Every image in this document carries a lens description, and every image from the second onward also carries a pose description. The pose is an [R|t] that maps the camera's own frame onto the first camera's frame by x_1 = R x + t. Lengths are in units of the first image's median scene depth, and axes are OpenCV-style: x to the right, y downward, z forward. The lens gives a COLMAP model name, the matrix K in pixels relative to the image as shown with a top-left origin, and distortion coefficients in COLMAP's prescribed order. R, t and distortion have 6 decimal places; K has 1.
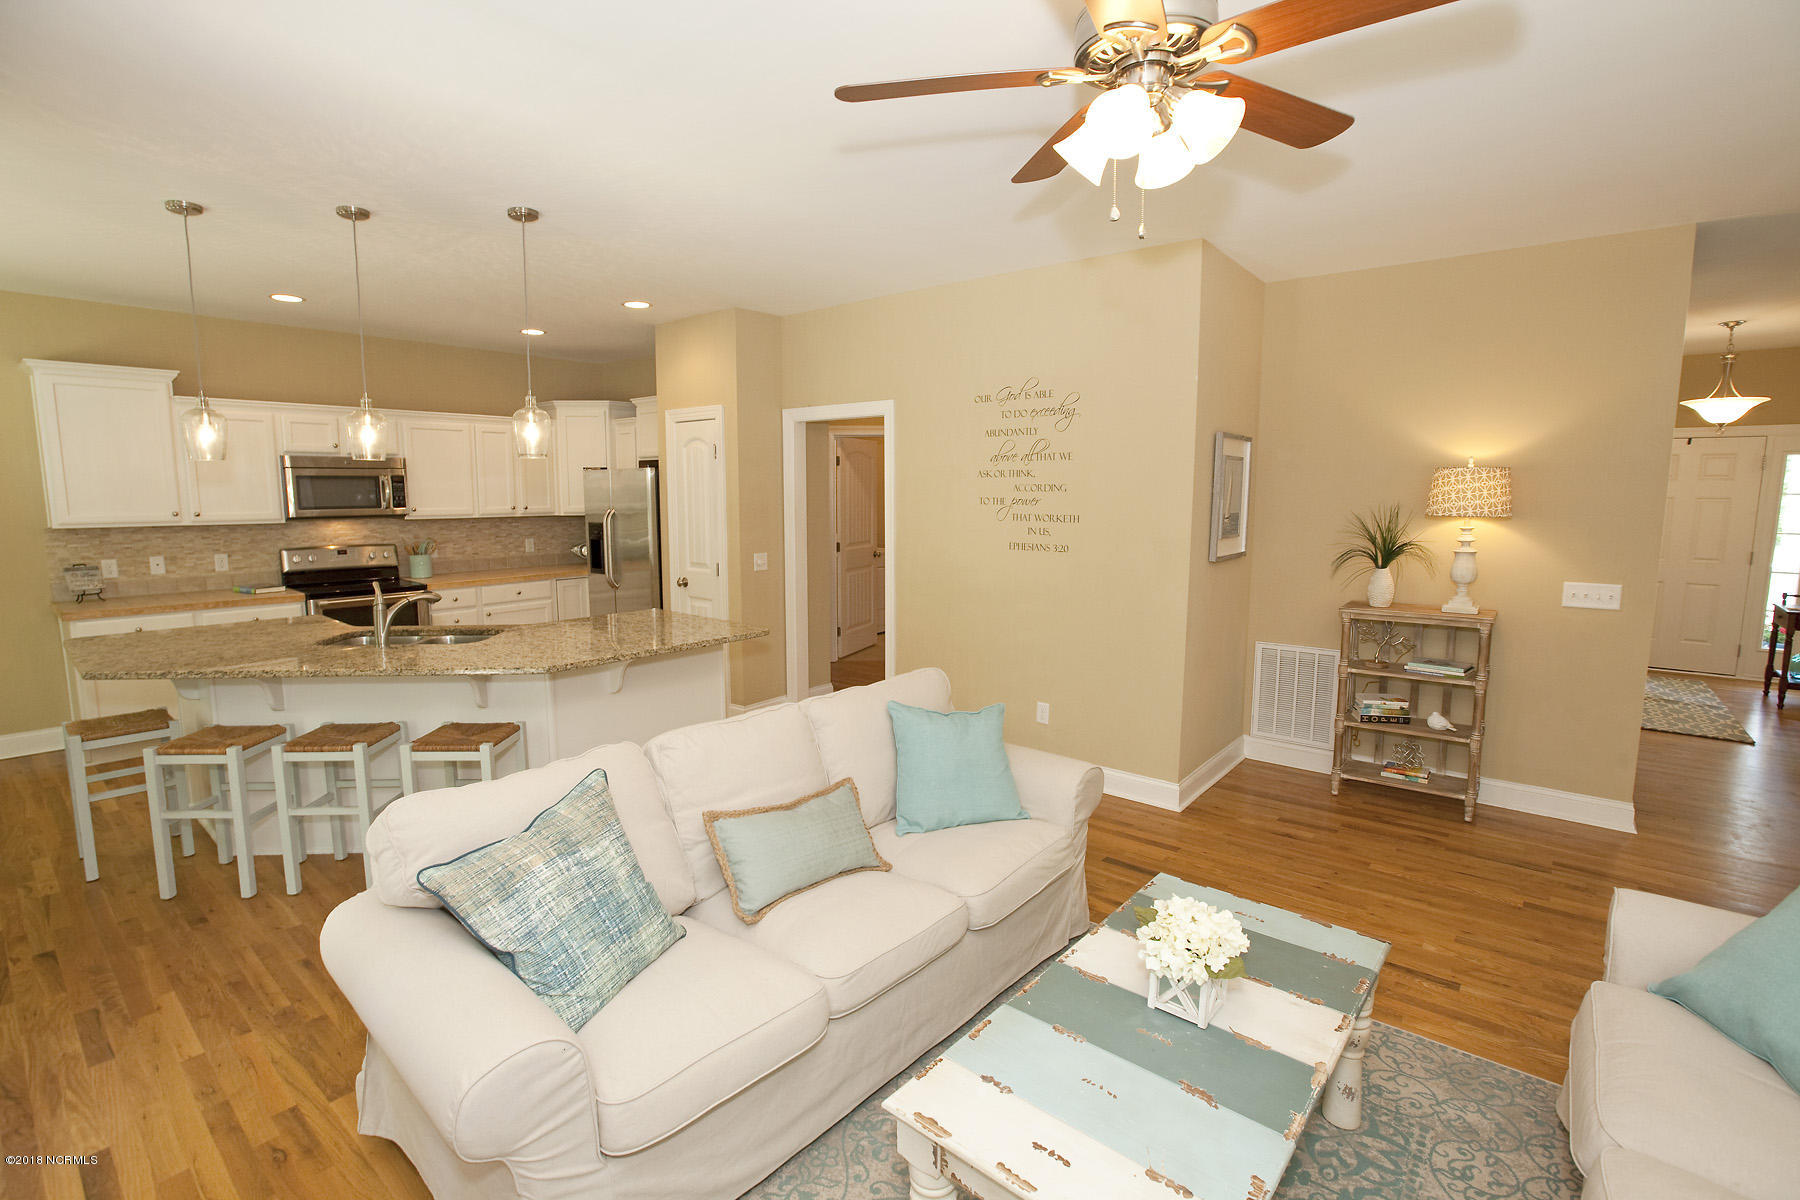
lens RADIAL K [[821.9, 0, 892.0], [0, 821.9, 591.3], [0, 0, 1]] dist [-0.042740, 0.016870]
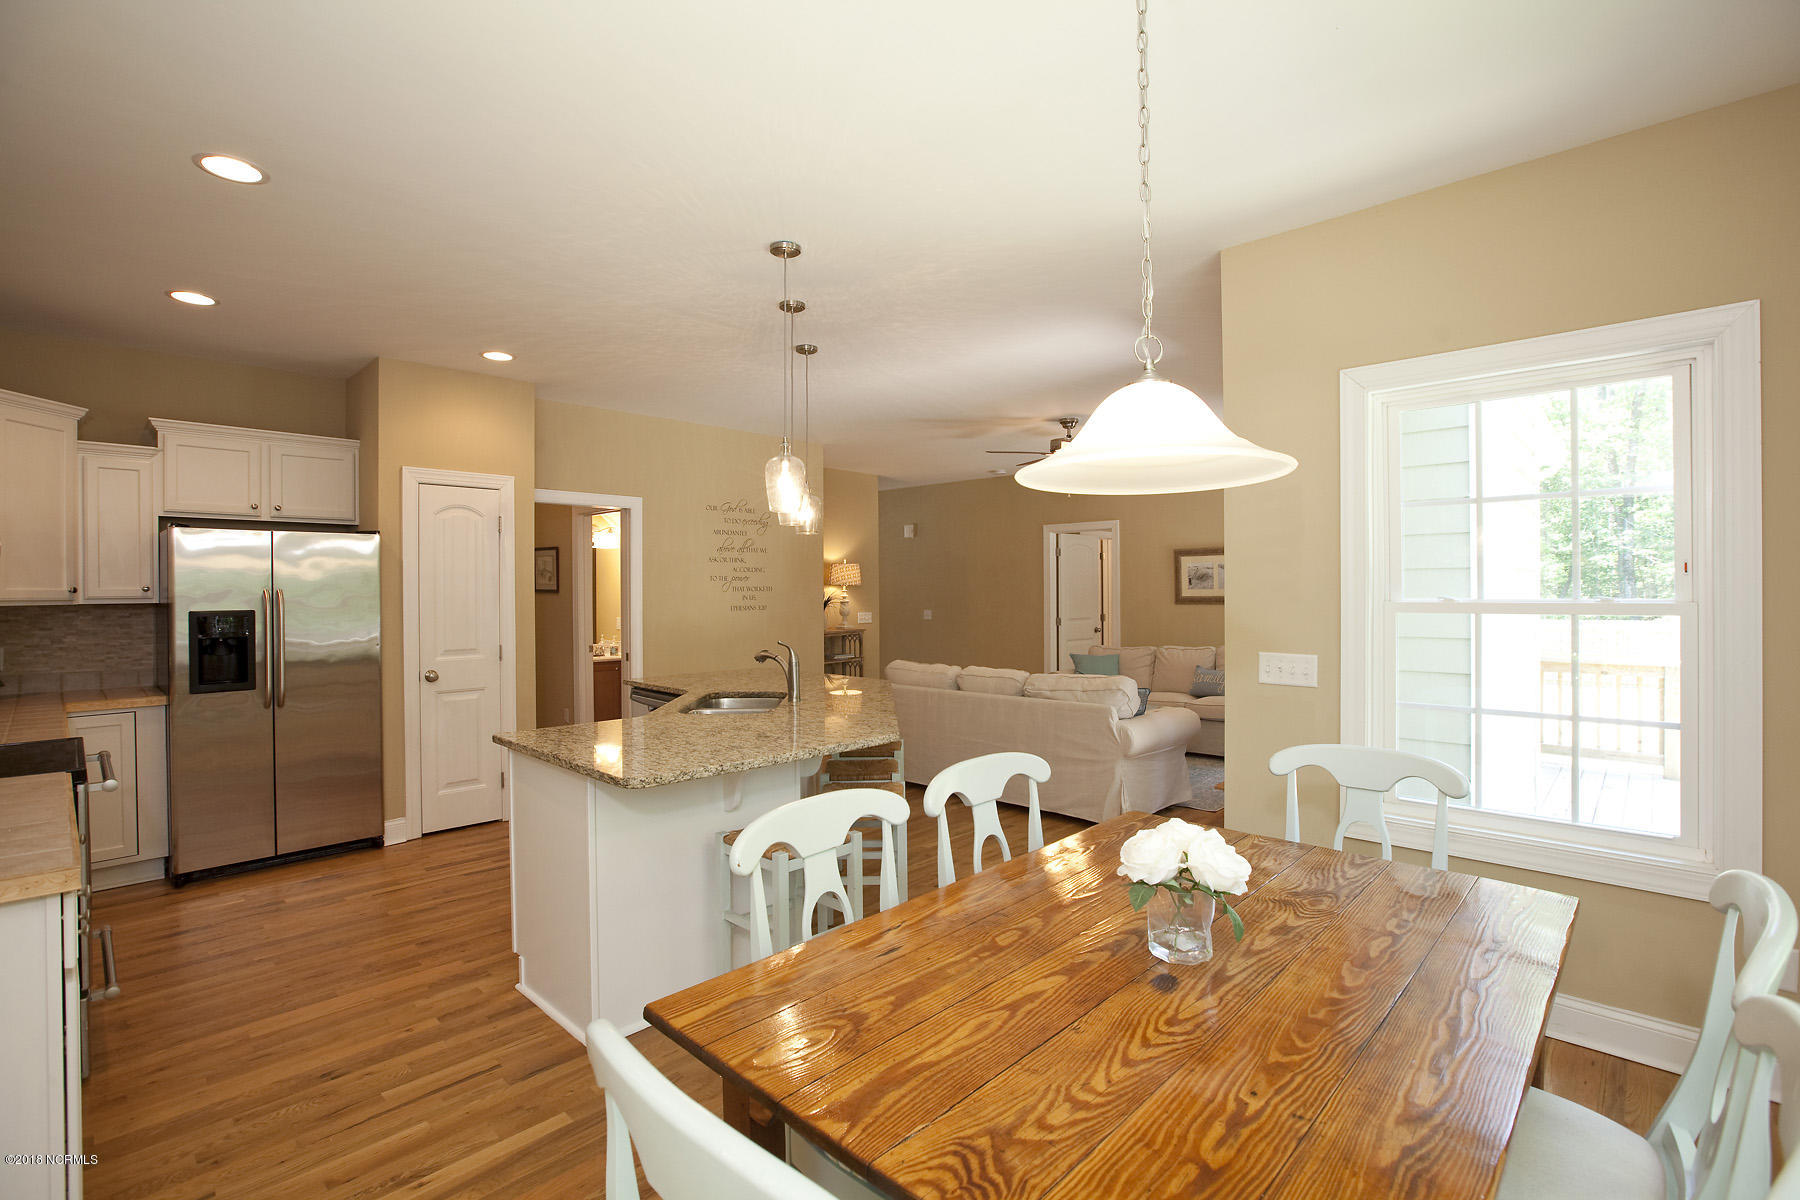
lens RADIAL K [[821.9, 0, 892.0], [0, 821.9, 591.3], [0, 0, 1]] dist [-0.042740, 0.016870]
pose [[0.073247, -0.003681, 0.997307, -1.148113], [0.129183, 0.991604, -0.005828, -0.035037], [-0.988912, 0.129262, 0.073107, 0.527785]]
